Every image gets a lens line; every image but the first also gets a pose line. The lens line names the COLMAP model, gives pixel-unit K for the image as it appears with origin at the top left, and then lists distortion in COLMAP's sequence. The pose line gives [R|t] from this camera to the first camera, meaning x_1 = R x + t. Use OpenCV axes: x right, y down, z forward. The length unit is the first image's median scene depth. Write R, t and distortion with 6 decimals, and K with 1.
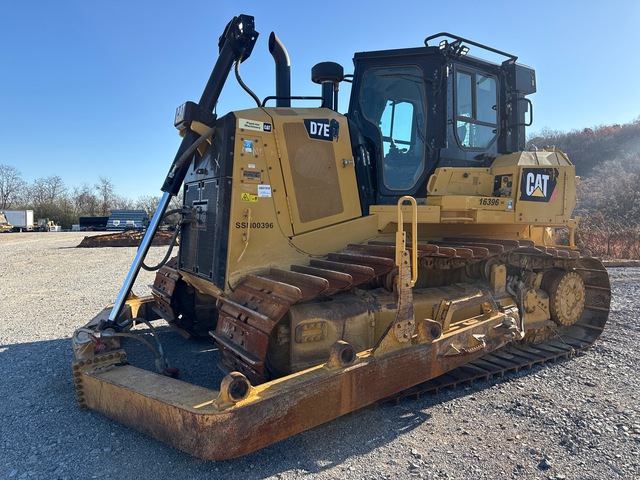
lens RADIAL K [[448.5, 0, 322.7], [0, 448.5, 238.0], [0, 0, 1]] dist [0.071163, -0.001237]
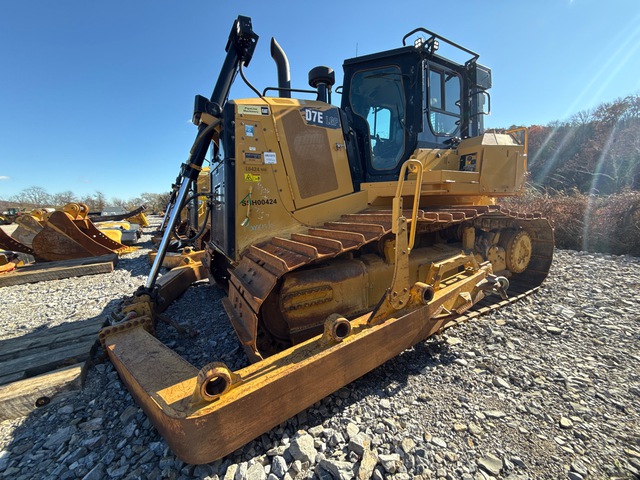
lens RADIAL K [[253.9, 0, 319.3], [0, 253.9, 238.8], [0, 0, 1]] dist [-0.001664, -0.000131]
pose [[0.997605, -0.036370, -0.058830, 0.029592], [0.041521, 0.995178, 0.088863, 0.011087], [0.055315, -0.091092, 0.994305, 0.295655]]
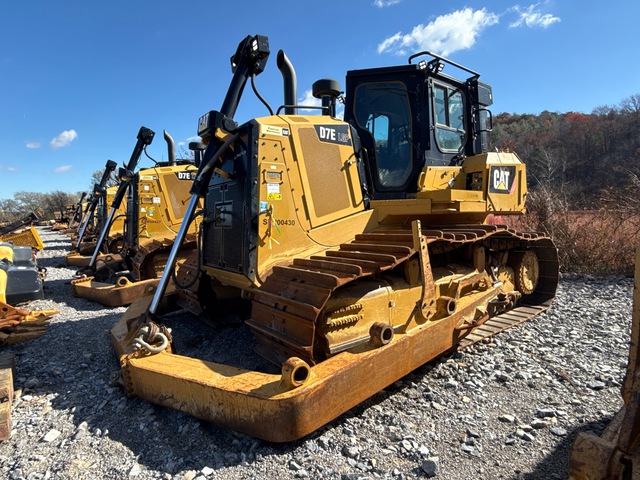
lens RADIAL K [[357.6, 0, 318.0], [0, 357.6, 242.1], [0, 0, 1]] dist [-0.017911, 0.000667]
pose [[0.996257, -0.044912, 0.073854, -0.098246], [0.043216, 0.998767, 0.024411, 0.005230], [-0.074859, -0.021128, 0.996970, 0.097518]]
